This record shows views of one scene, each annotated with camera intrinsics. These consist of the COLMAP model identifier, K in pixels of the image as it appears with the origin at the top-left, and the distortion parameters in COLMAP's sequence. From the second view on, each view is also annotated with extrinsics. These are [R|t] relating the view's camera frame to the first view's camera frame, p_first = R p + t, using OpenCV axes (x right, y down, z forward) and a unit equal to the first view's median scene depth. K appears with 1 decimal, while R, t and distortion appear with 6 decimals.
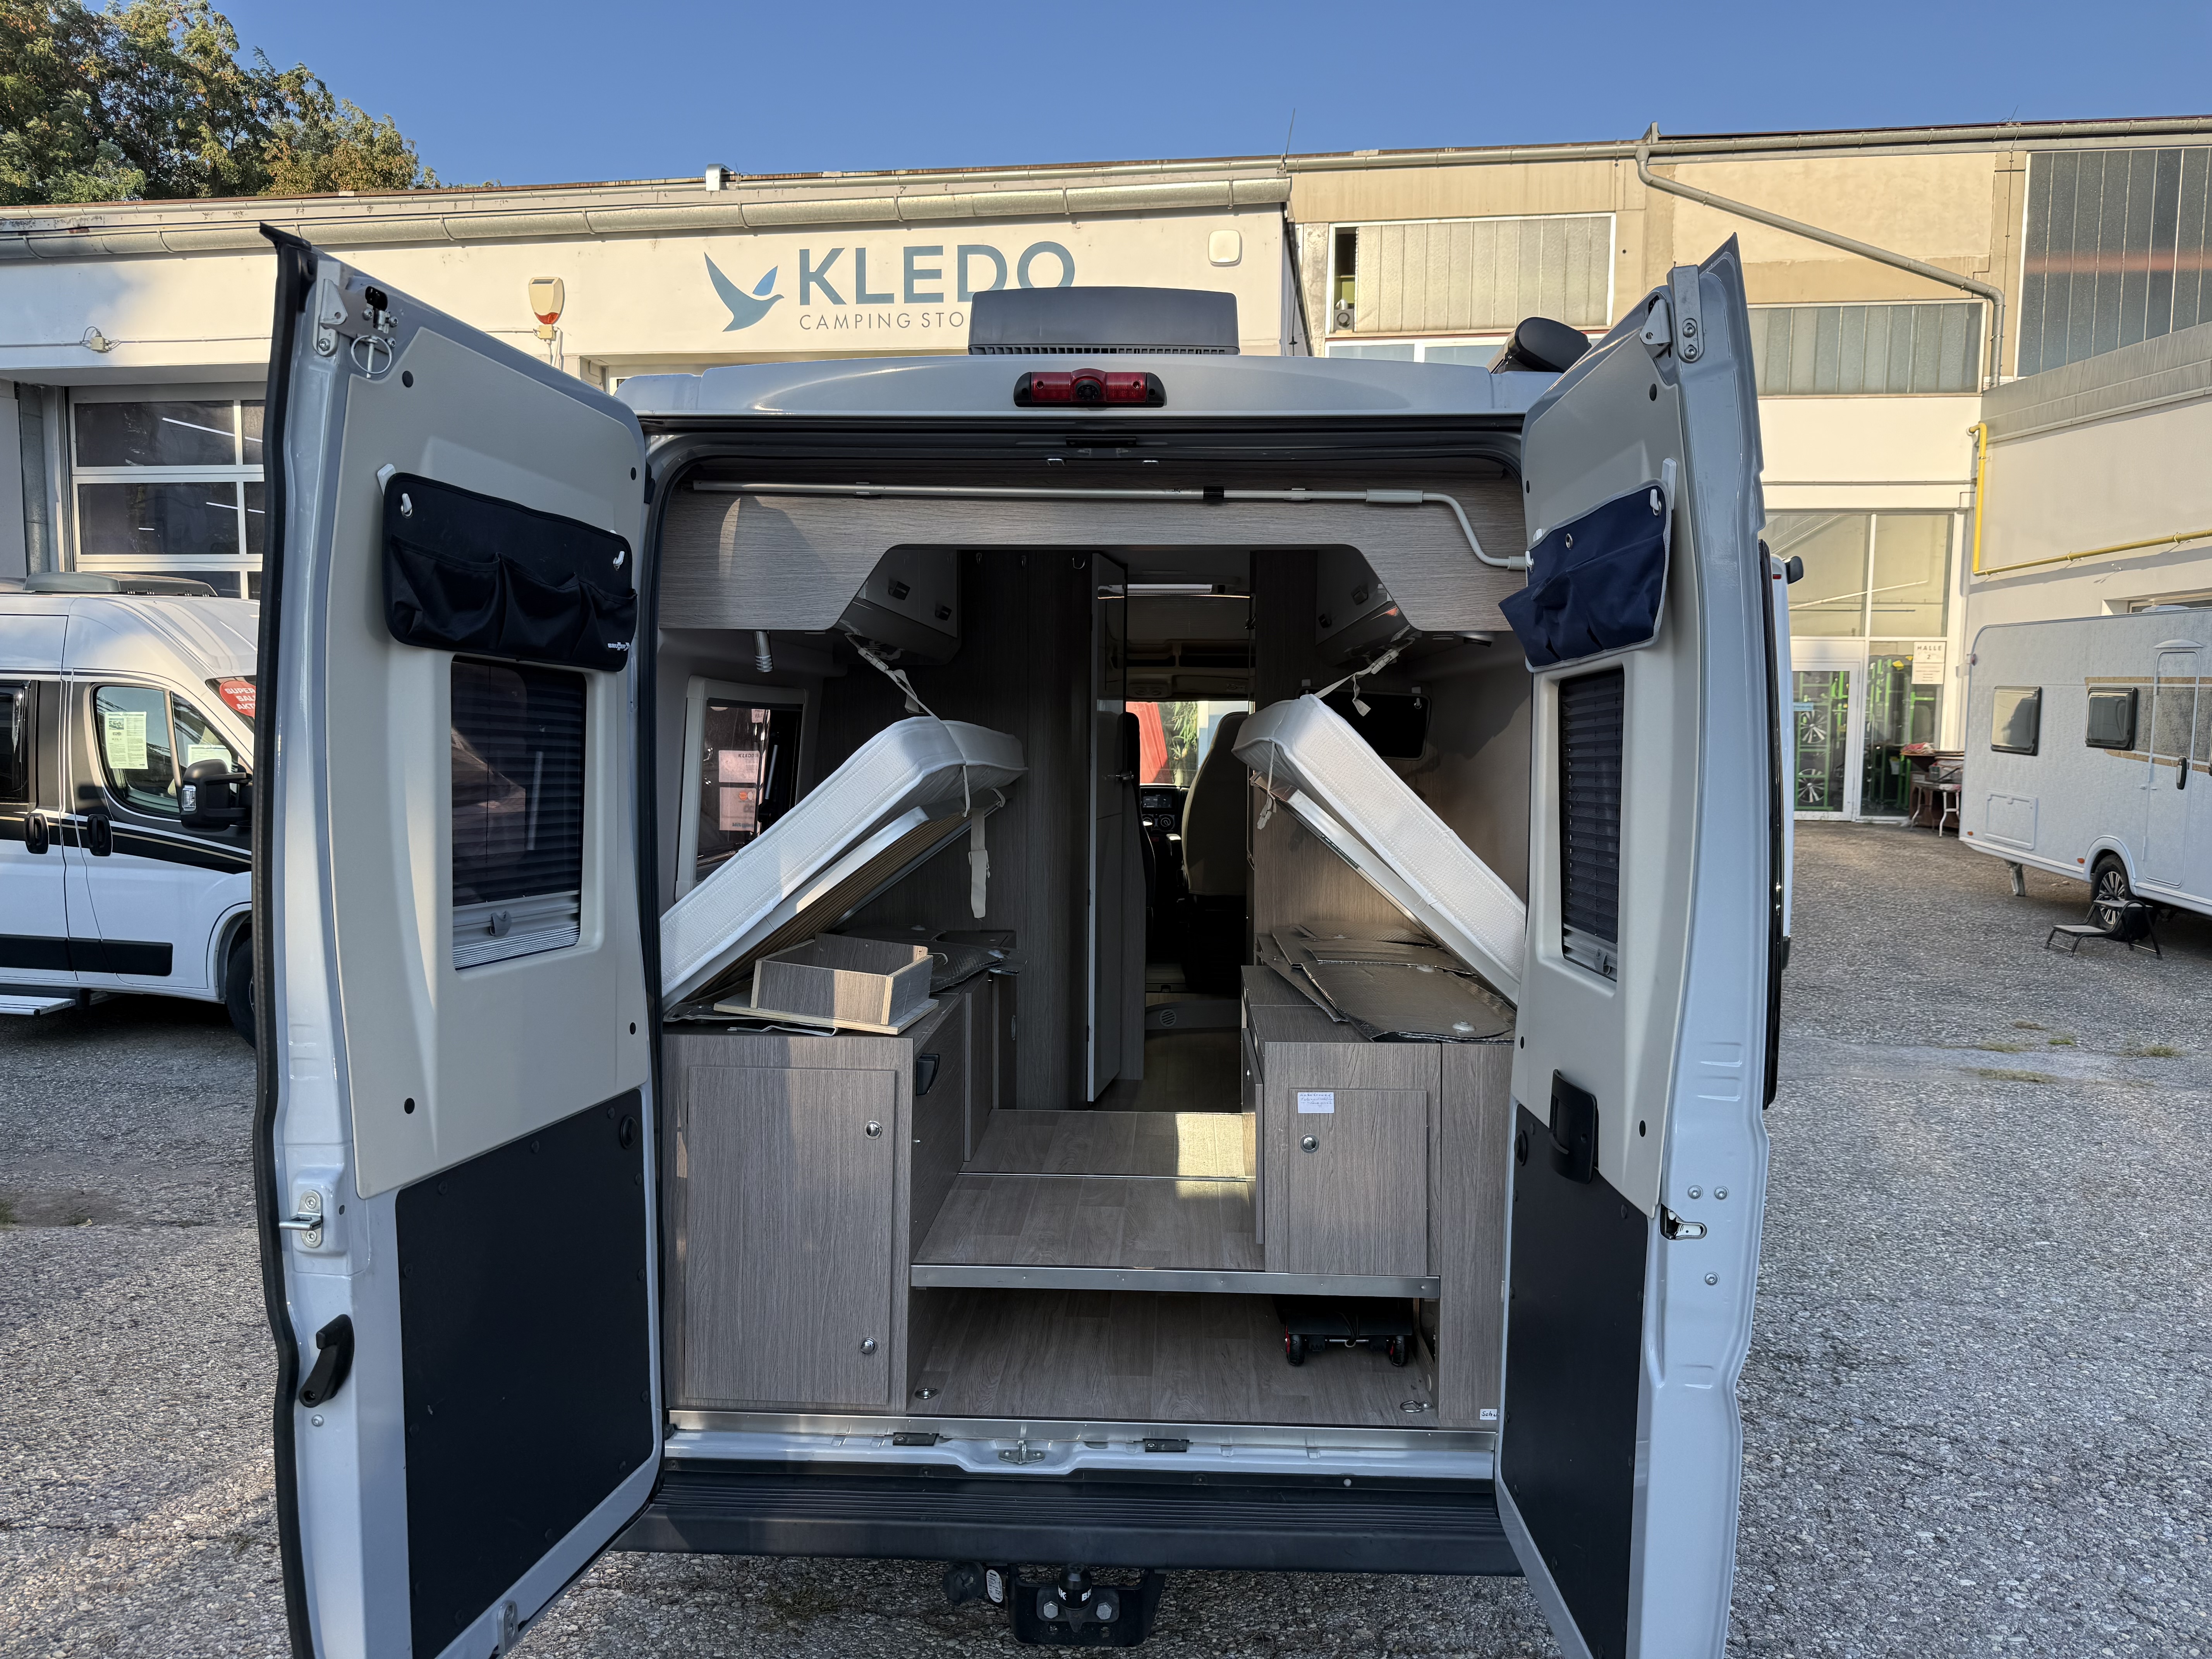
lens RADIAL K [[1558.7, 0, 1110.6], [0, 1558.7, 829.2], [0, 0, 1]] dist [0.011709, -0.019730]
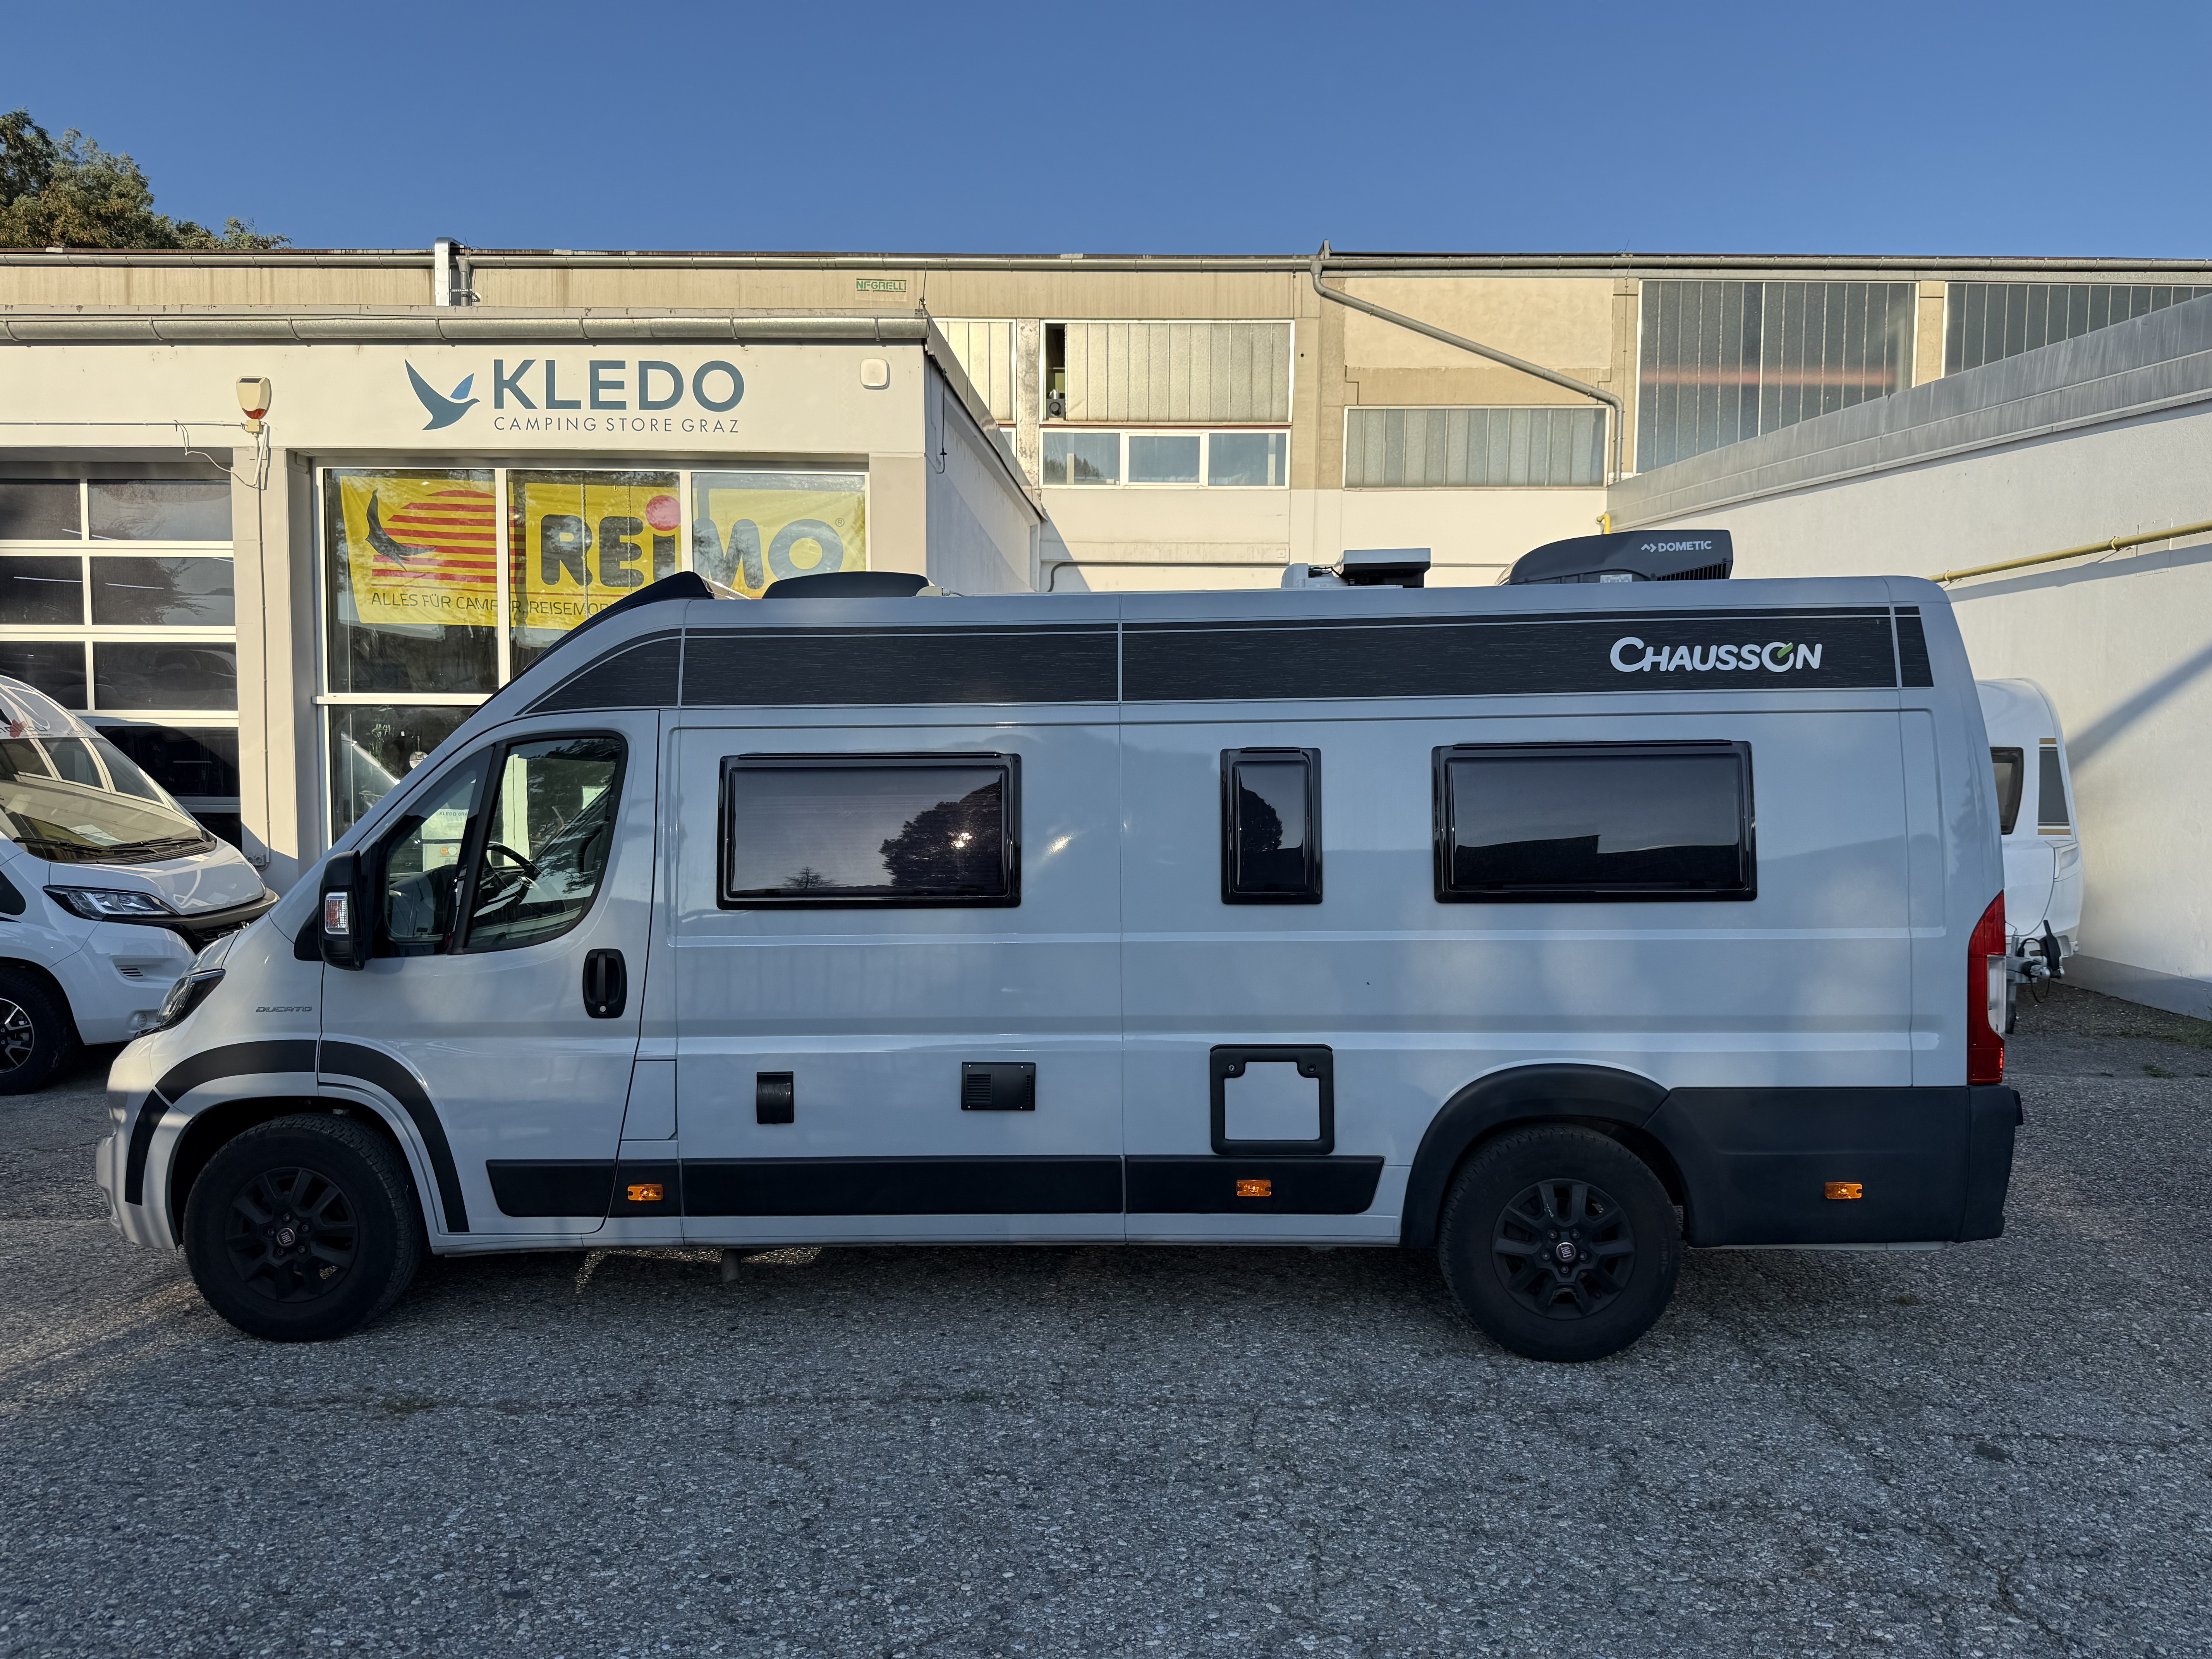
lens RADIAL K [[1558.7, 0, 1114.0], [0, 1558.7, 843.4], [0, 0, 1]] dist [0.011709, -0.019730]
pose [[0.989742, -0.012272, 0.142337, 0.077479], [0.016100, 0.999538, -0.025773, 0.011333], [-0.141955, 0.027800, 0.989483, -0.162042]]
